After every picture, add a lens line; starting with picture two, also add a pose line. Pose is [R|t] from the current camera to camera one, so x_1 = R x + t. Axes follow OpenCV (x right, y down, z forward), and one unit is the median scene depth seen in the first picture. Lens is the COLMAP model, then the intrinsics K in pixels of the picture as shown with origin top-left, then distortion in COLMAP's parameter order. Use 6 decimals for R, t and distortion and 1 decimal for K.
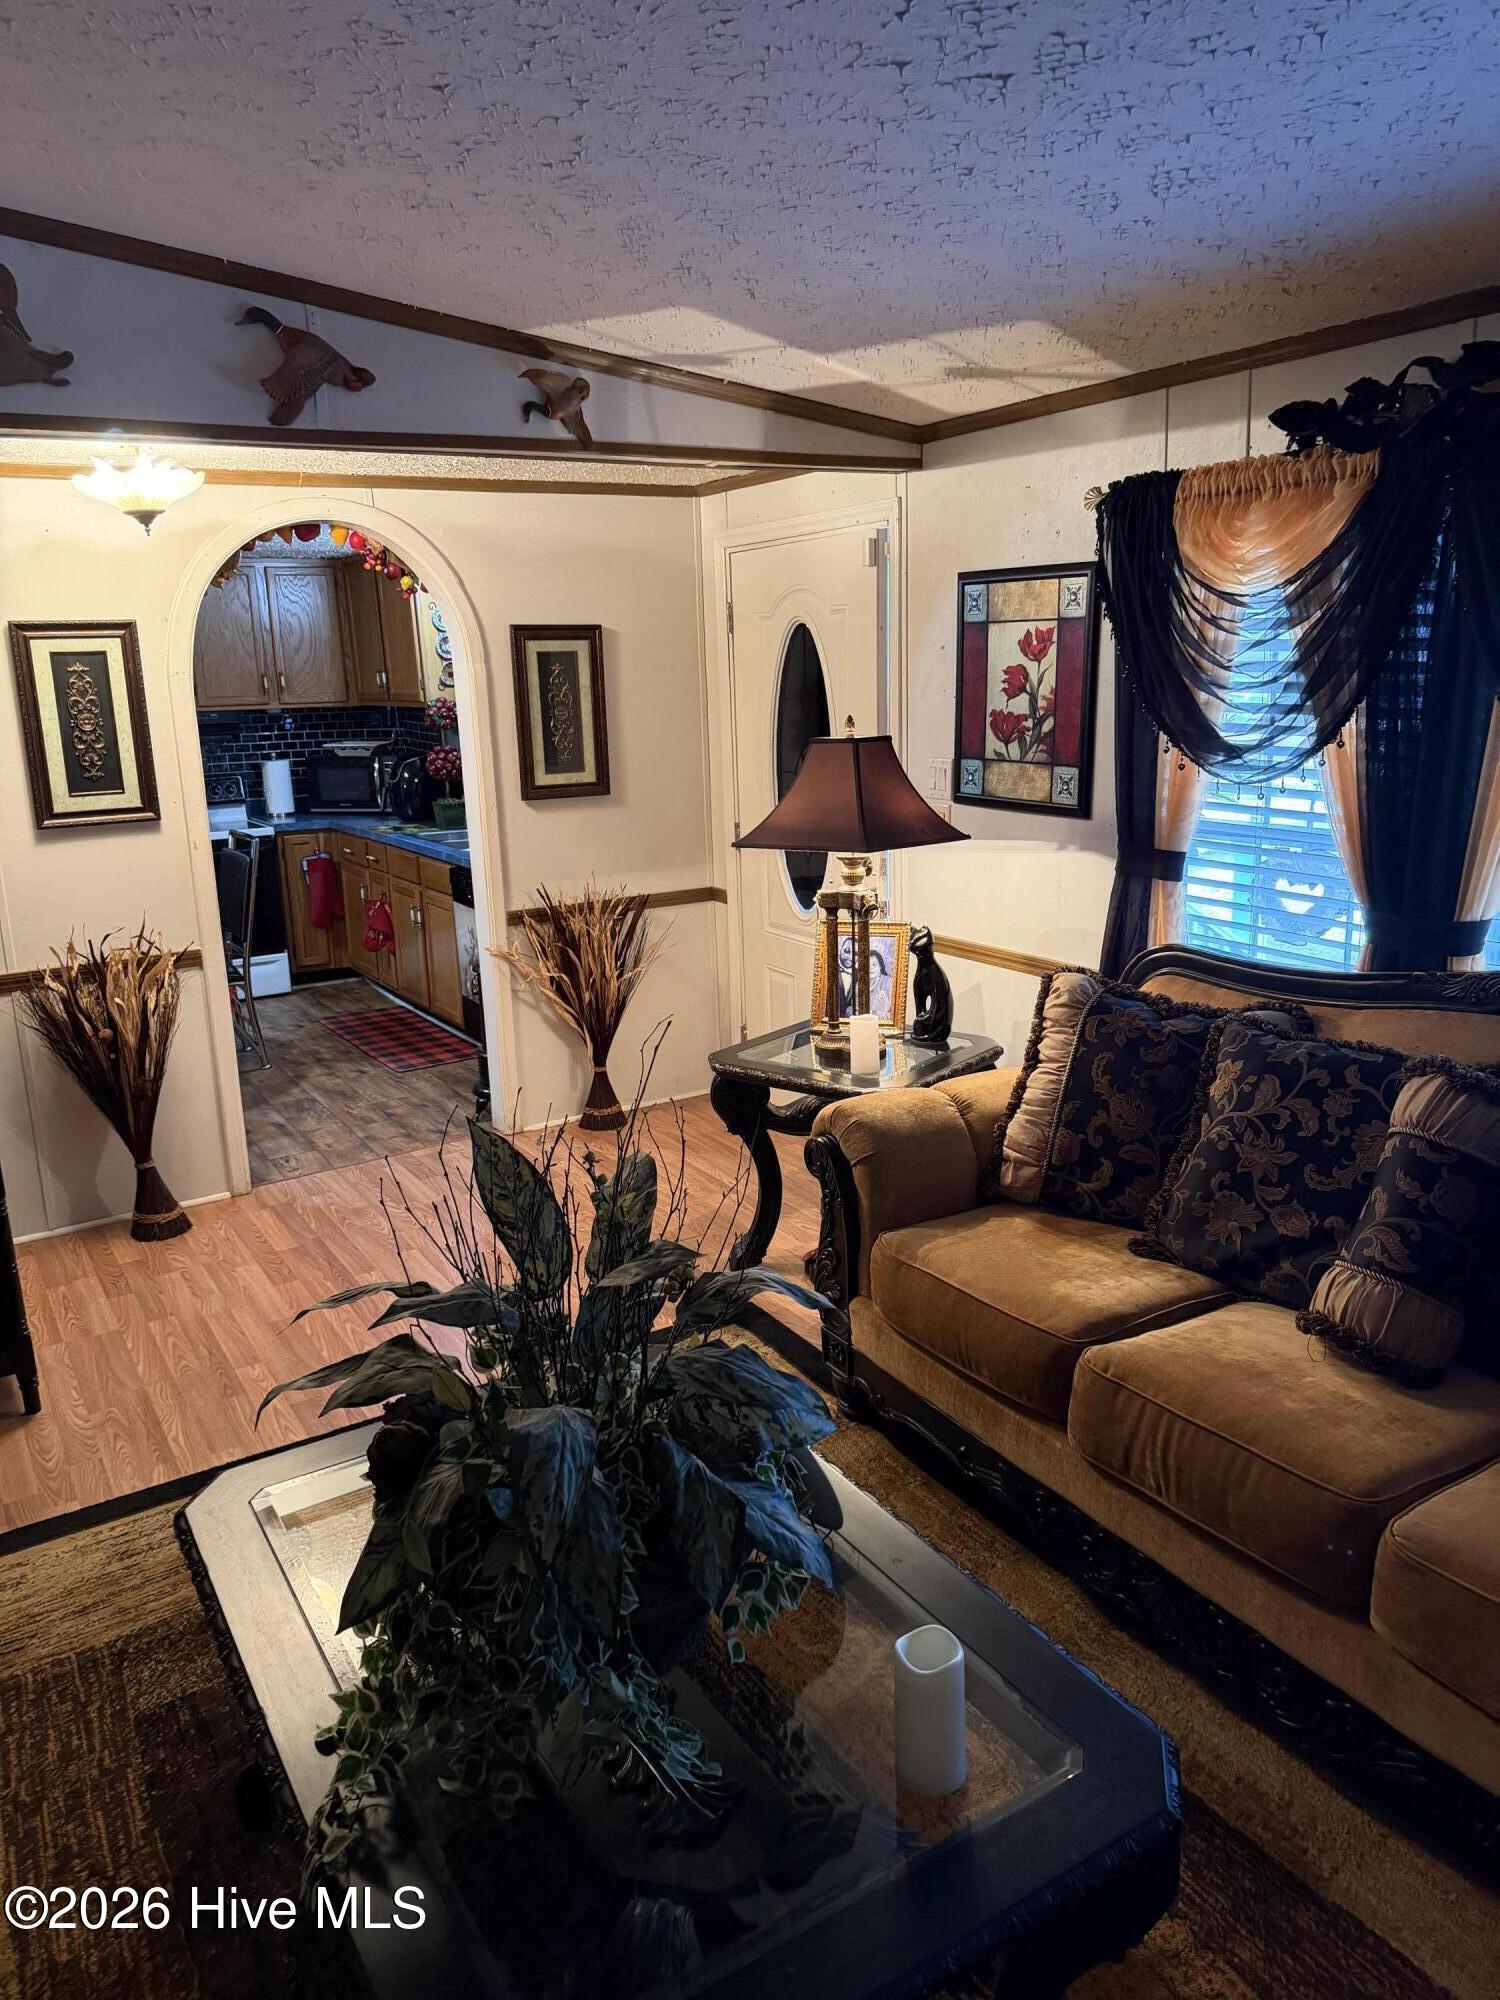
lens RADIAL K [[1398.8, 0, 740.5], [0, 1398.8, 995.3], [0, 0, 1]] dist [0.081407, -0.087176]
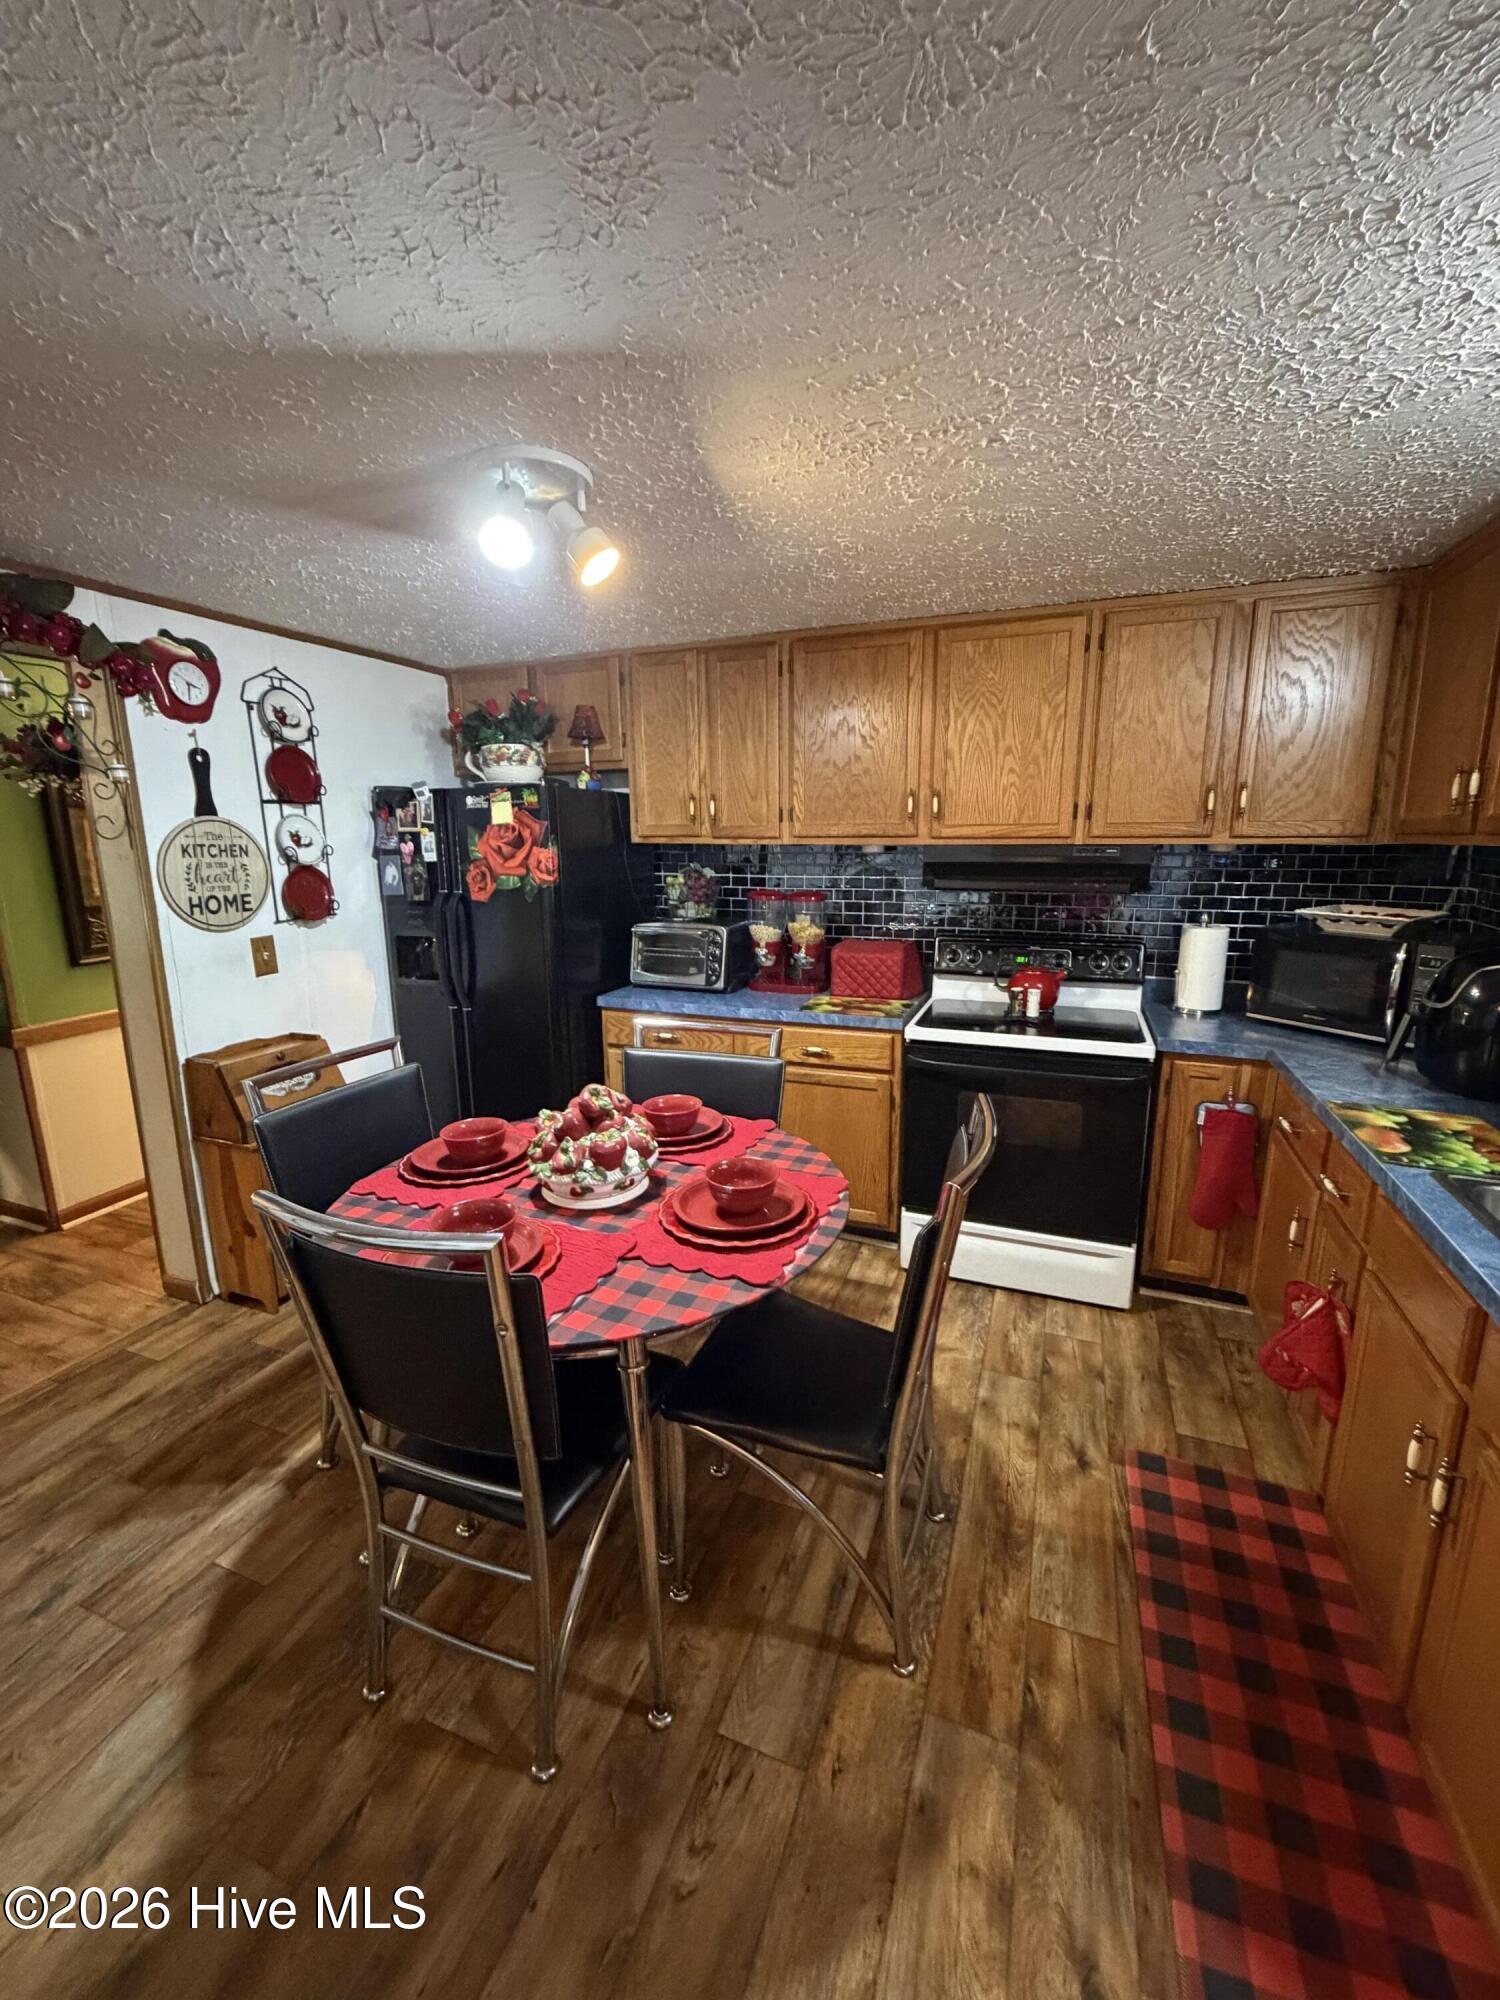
lens RADIAL K [[797.7, 0, 742.8], [0, 797.7, 993.8], [0, 0, 1]] dist [0.000902, -0.001049]
pose [[0.591034, 0.183752, -0.785438, -0.169006], [-0.191520, 0.977832, 0.084645, -0.129090], [0.783581, 0.100399, 0.613124, 0.631673]]
